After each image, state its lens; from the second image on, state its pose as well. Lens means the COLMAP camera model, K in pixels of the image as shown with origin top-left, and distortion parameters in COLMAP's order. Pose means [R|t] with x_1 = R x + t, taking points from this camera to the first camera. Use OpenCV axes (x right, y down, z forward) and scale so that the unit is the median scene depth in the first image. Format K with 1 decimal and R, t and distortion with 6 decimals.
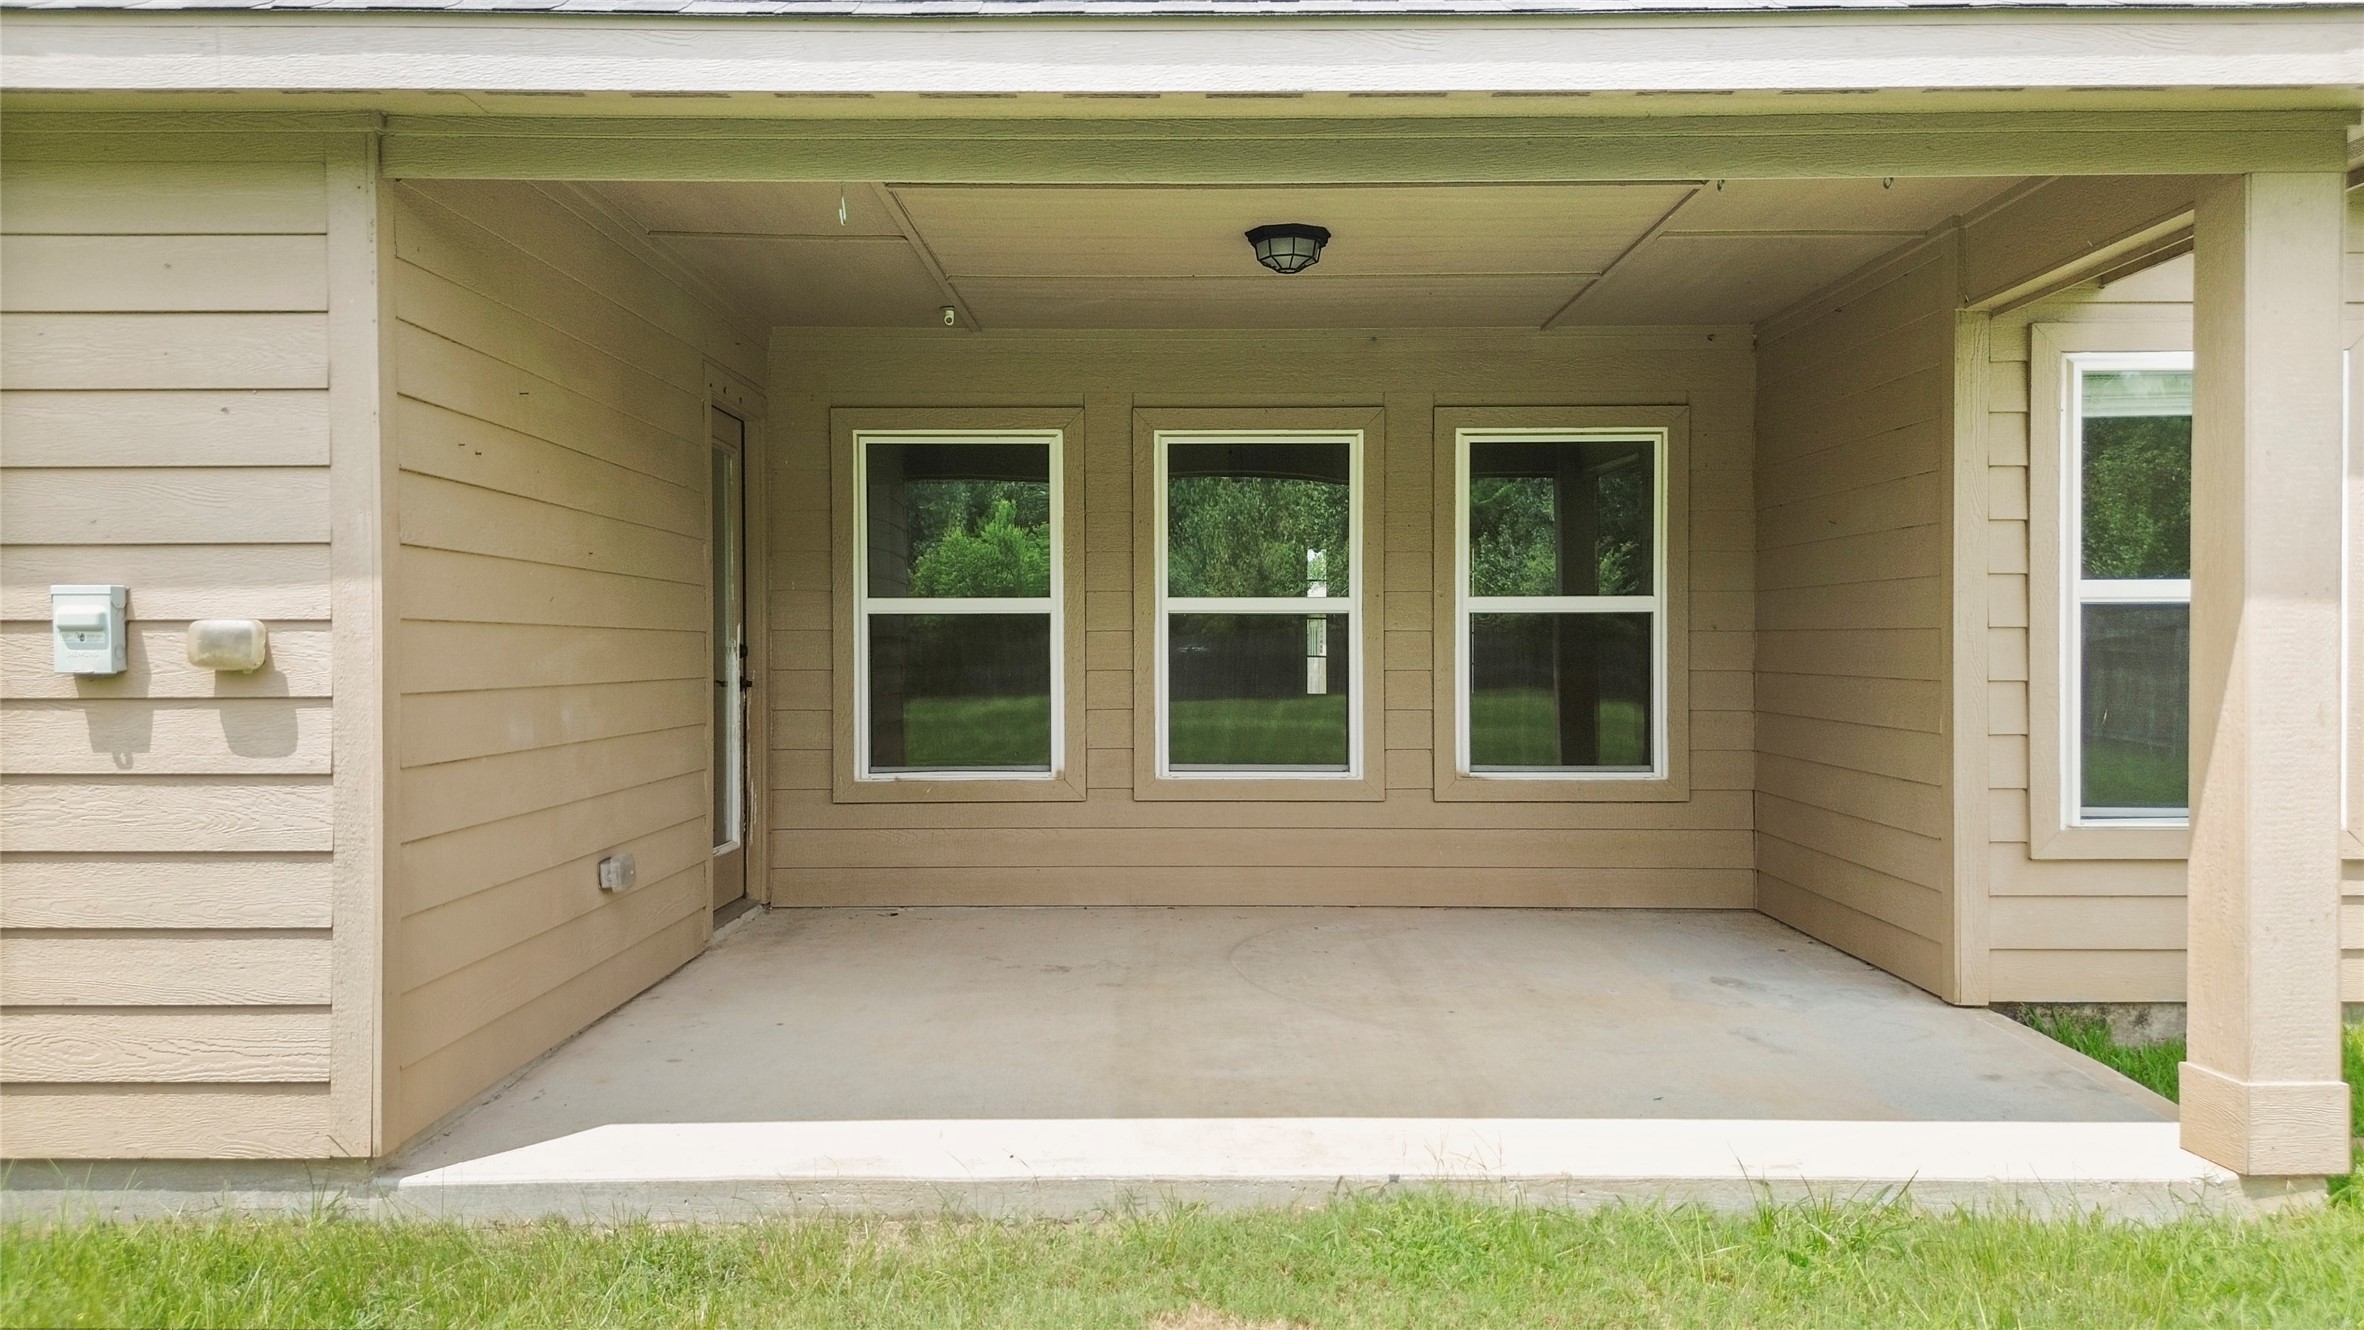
lens RADIAL K [[1686.0, 0, 1182.0], [0, 1686.0, 665.0], [0, 0, 1]] dist [0.083264, -0.004164]
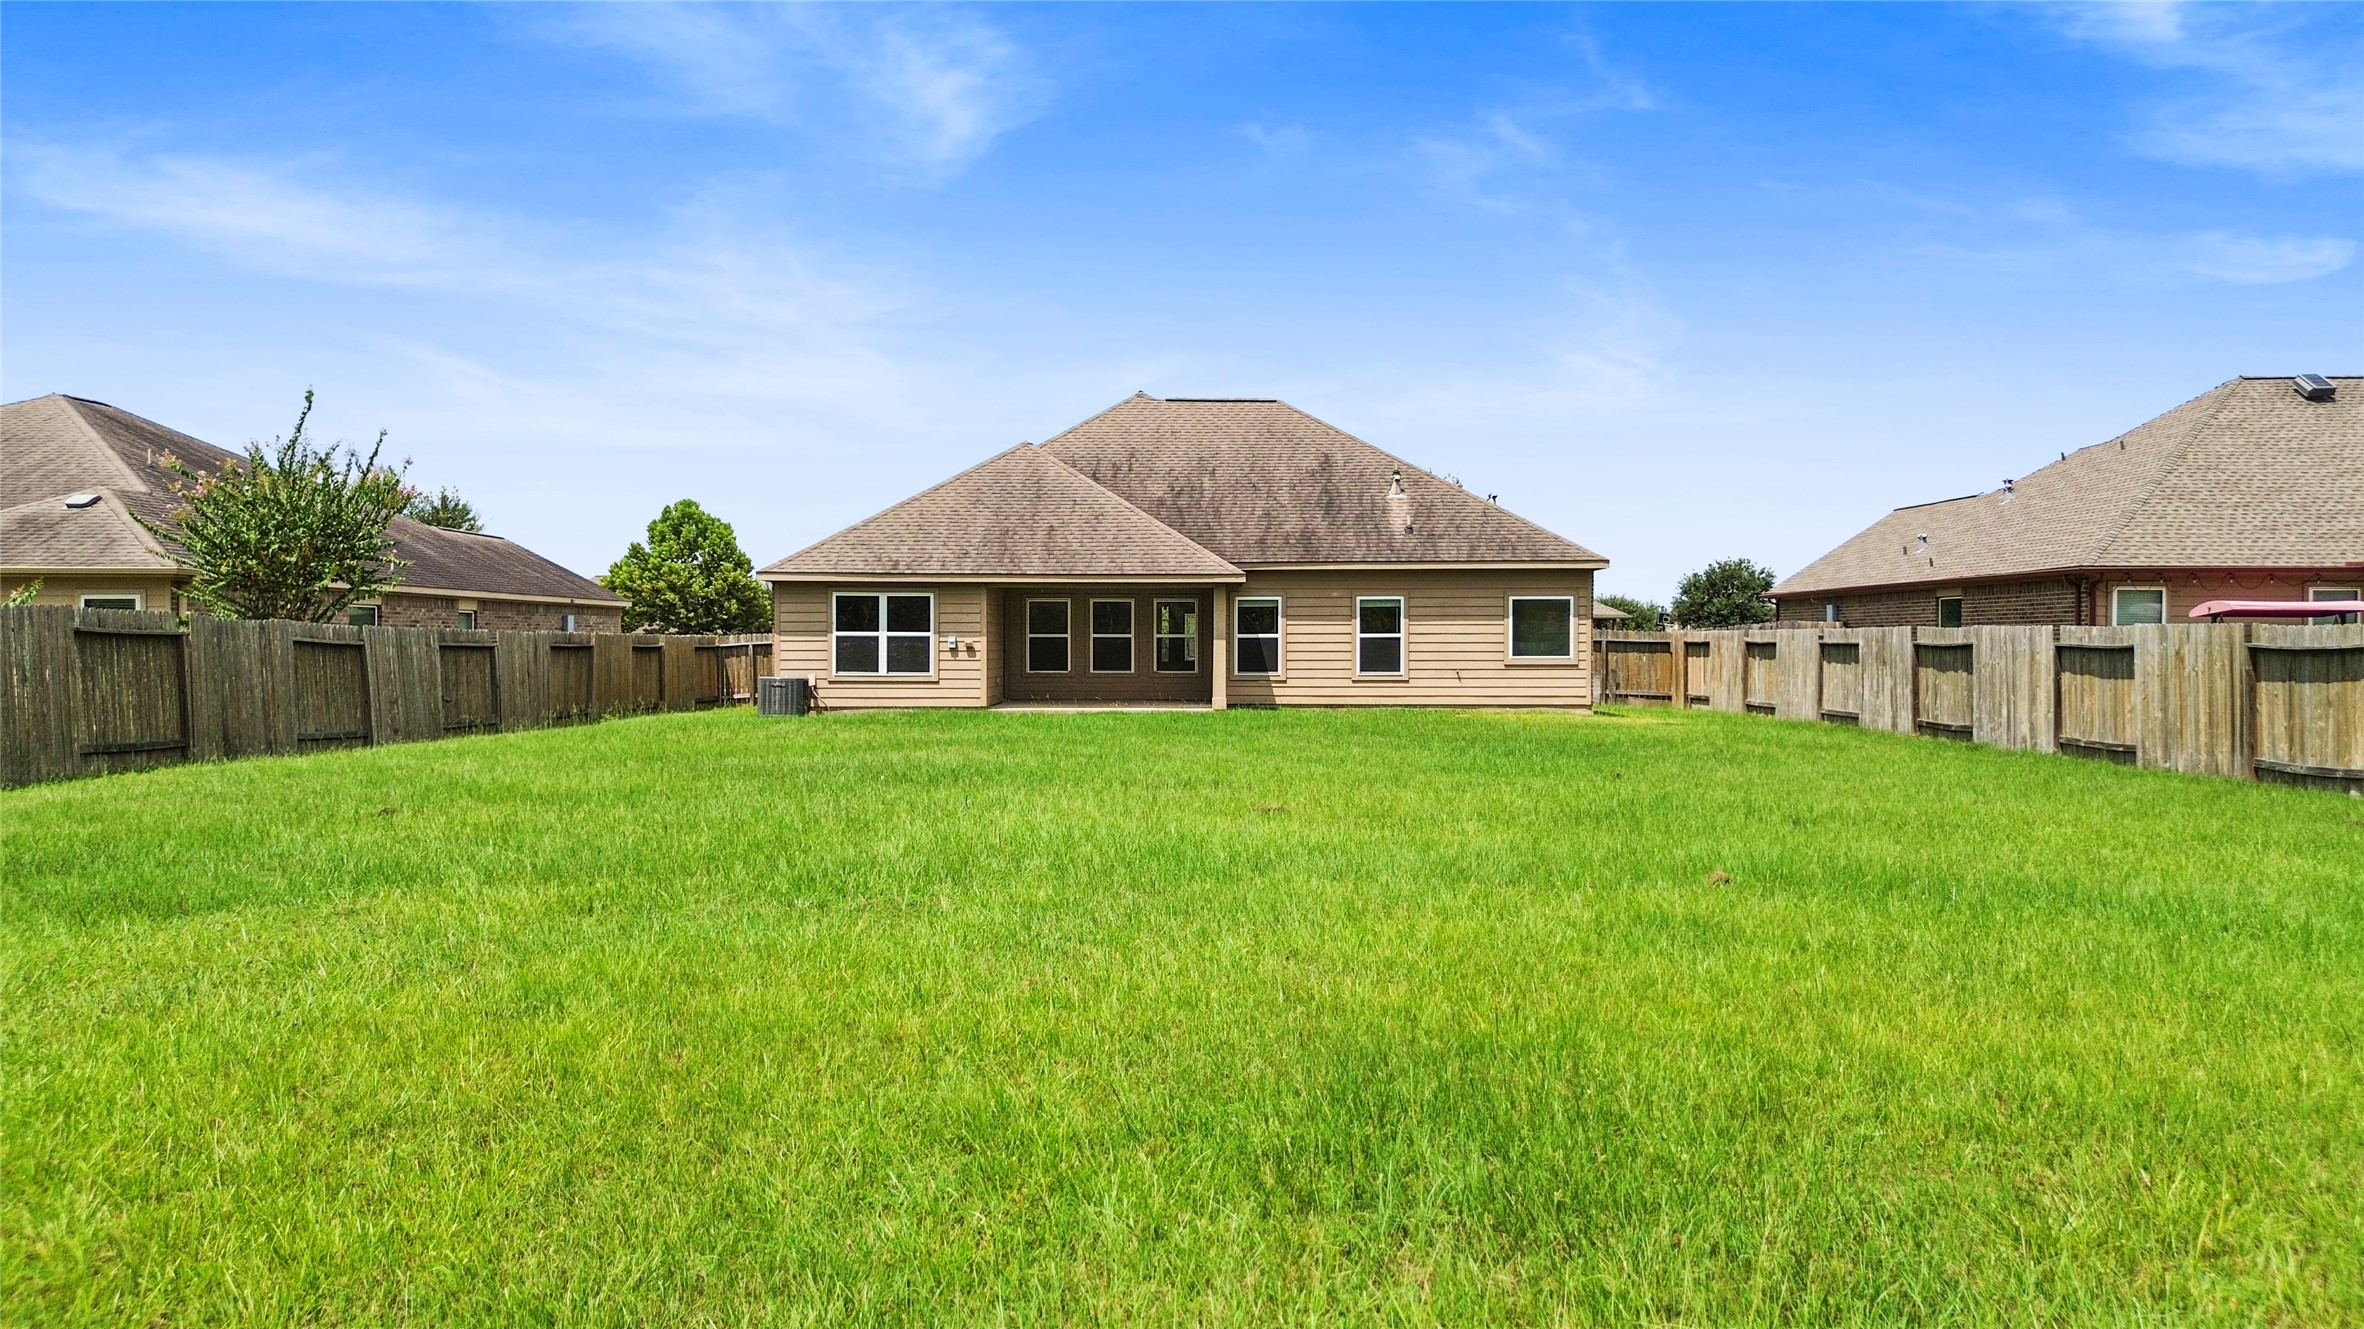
lens RADIAL K [[1686.0, 0, 1182.0], [0, 1686.0, 664.5], [0, 0, 1]] dist [0.083264, -0.004164]
pose [[0.999881, 0.005181, -0.014515, 0.588654], [-0.005111, 0.999975, 0.004855, 0.038539], [0.014539, -0.004780, 0.999883, -7.049115]]
